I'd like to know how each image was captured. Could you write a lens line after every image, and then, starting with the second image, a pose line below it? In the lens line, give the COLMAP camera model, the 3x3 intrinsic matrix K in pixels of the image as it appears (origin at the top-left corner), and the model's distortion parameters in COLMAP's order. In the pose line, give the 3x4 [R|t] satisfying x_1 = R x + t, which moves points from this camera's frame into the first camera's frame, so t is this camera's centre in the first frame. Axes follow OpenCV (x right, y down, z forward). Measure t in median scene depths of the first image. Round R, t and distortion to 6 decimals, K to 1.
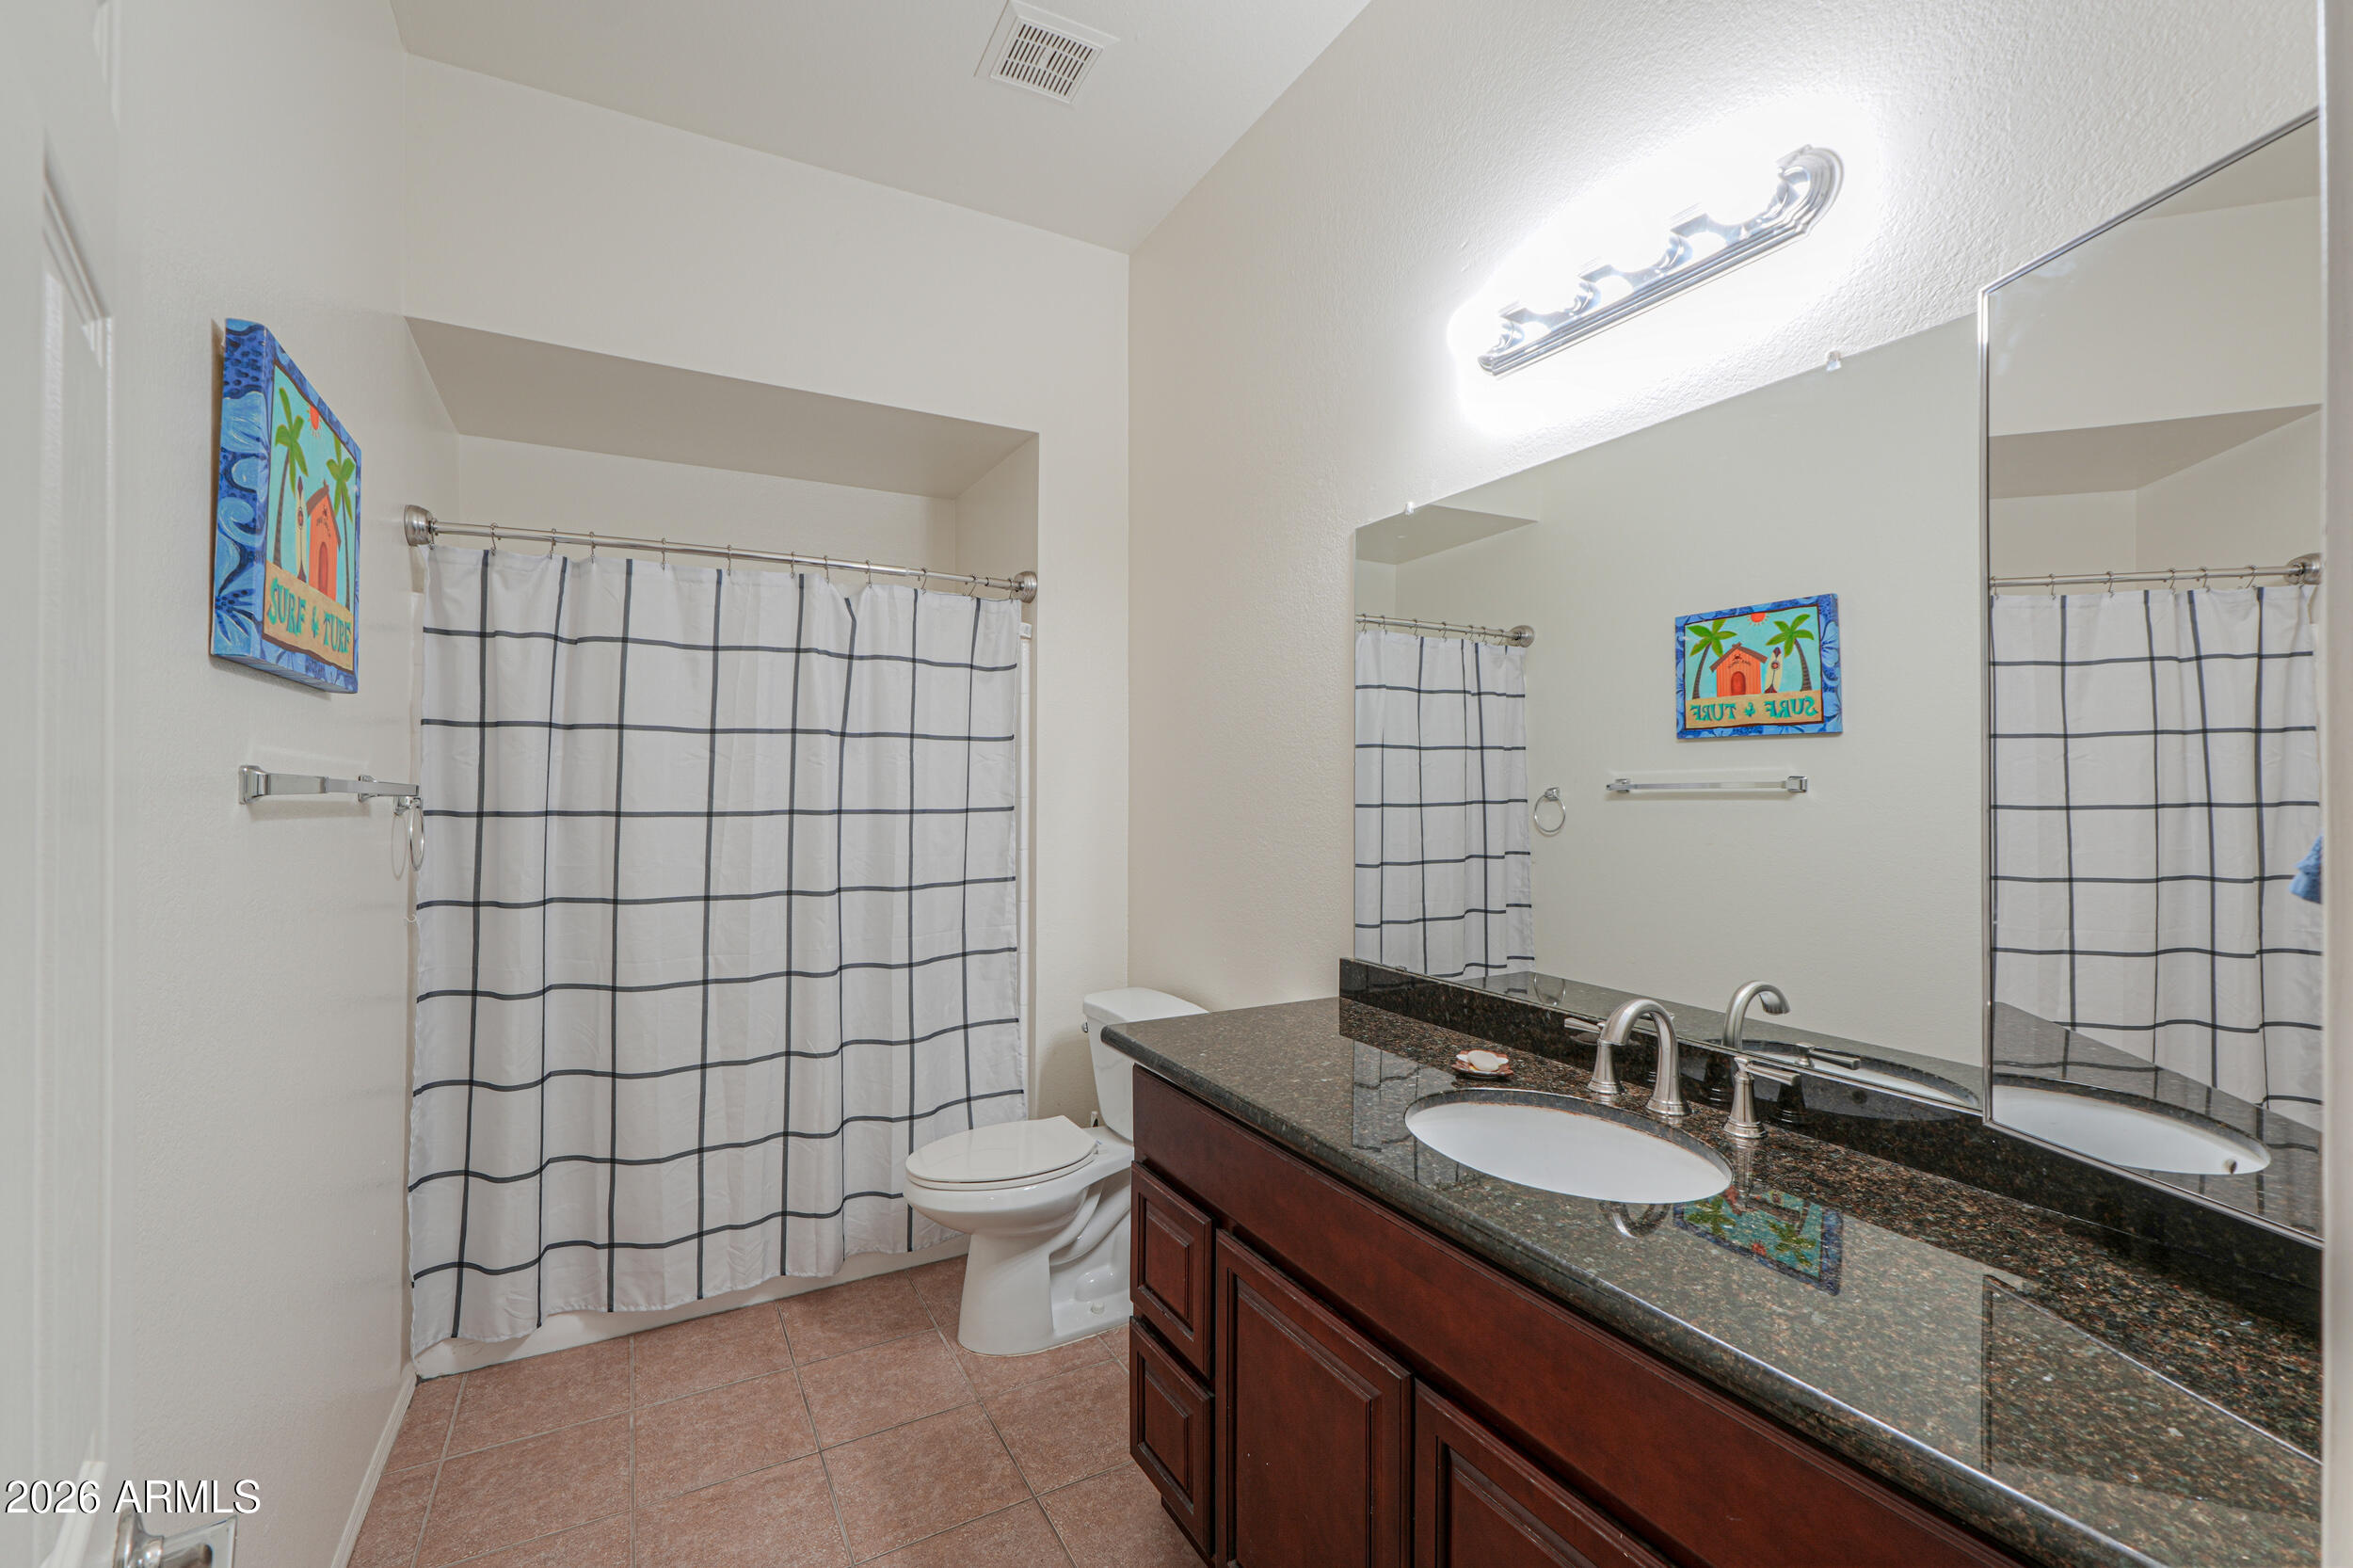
lens RADIAL K [[983.8, 0, 1178.3], [0, 983.8, 786.2], [0, 0, 1]] dist [-0.005790, 0.000879]
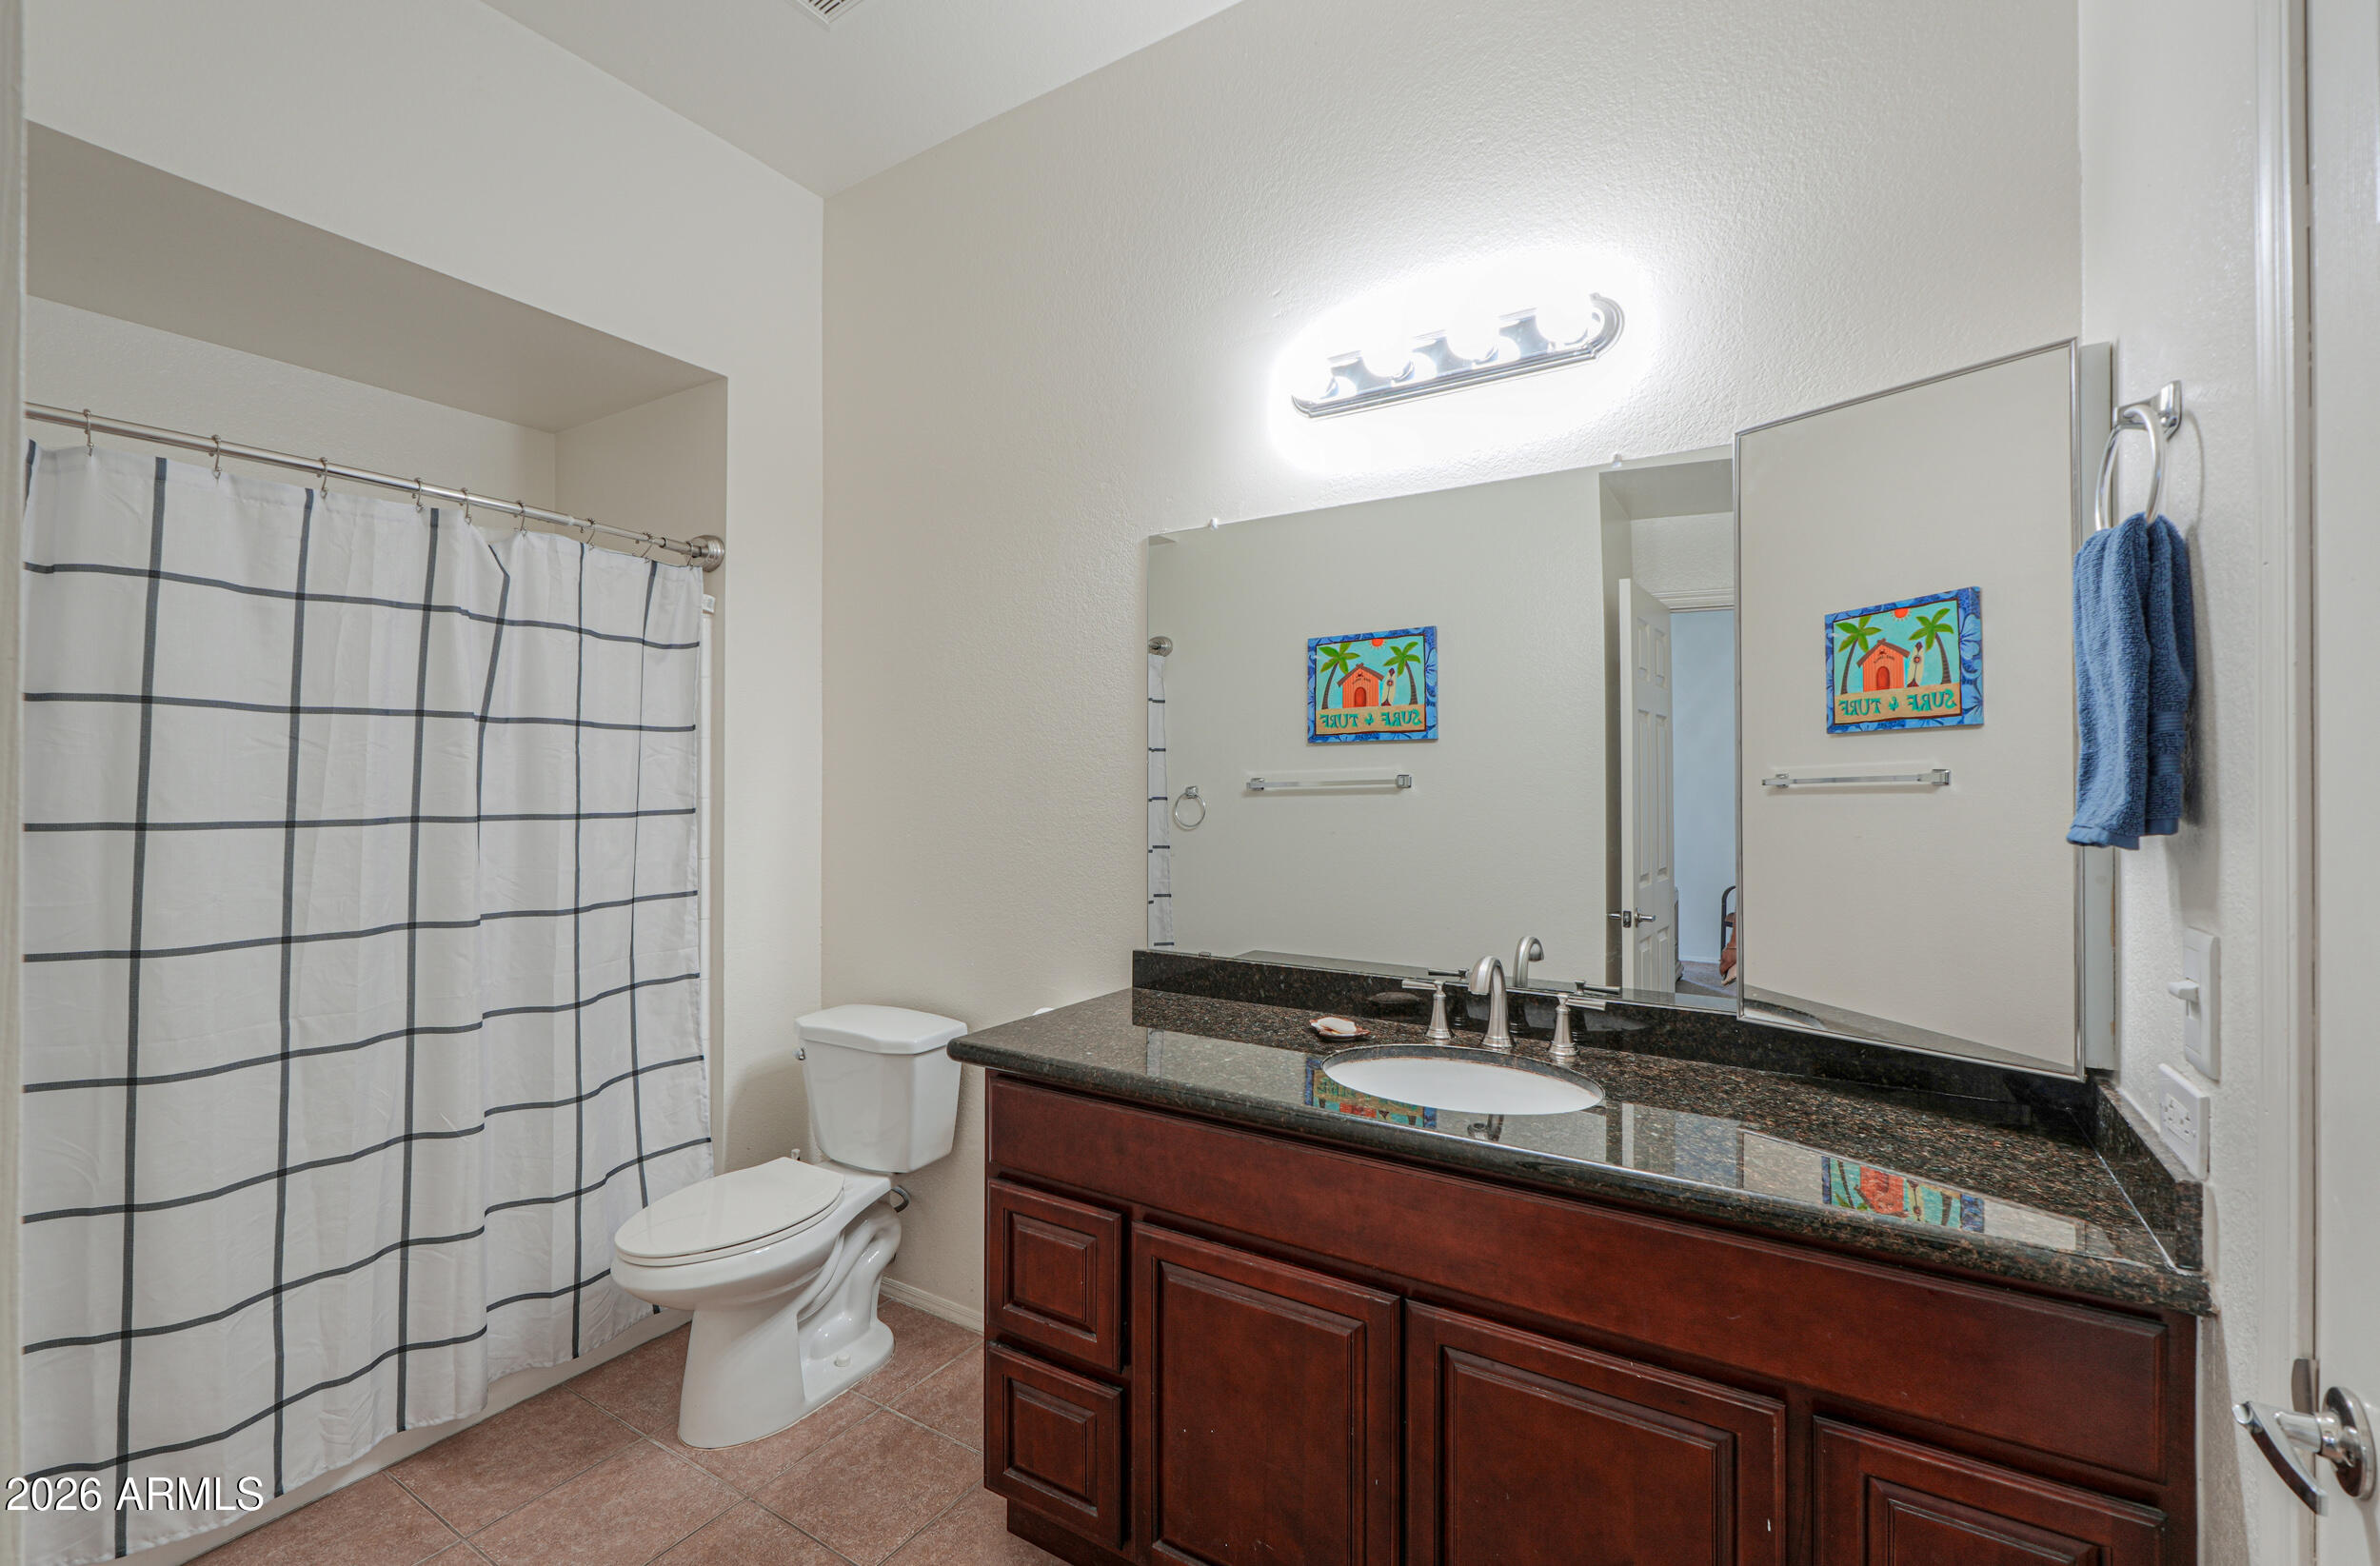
lens RADIAL K [[995.1, 0, 1193.9], [0, 995.1, 783.9], [0, 0, 1]] dist [-0.005790, 0.000879]
pose [[0.883466, -0.002063, 0.468491, -0.230336], [0.002670, 0.999996, -0.000631, 0.001020], [-0.468488, 0.001808, 0.883468, 0.040250]]
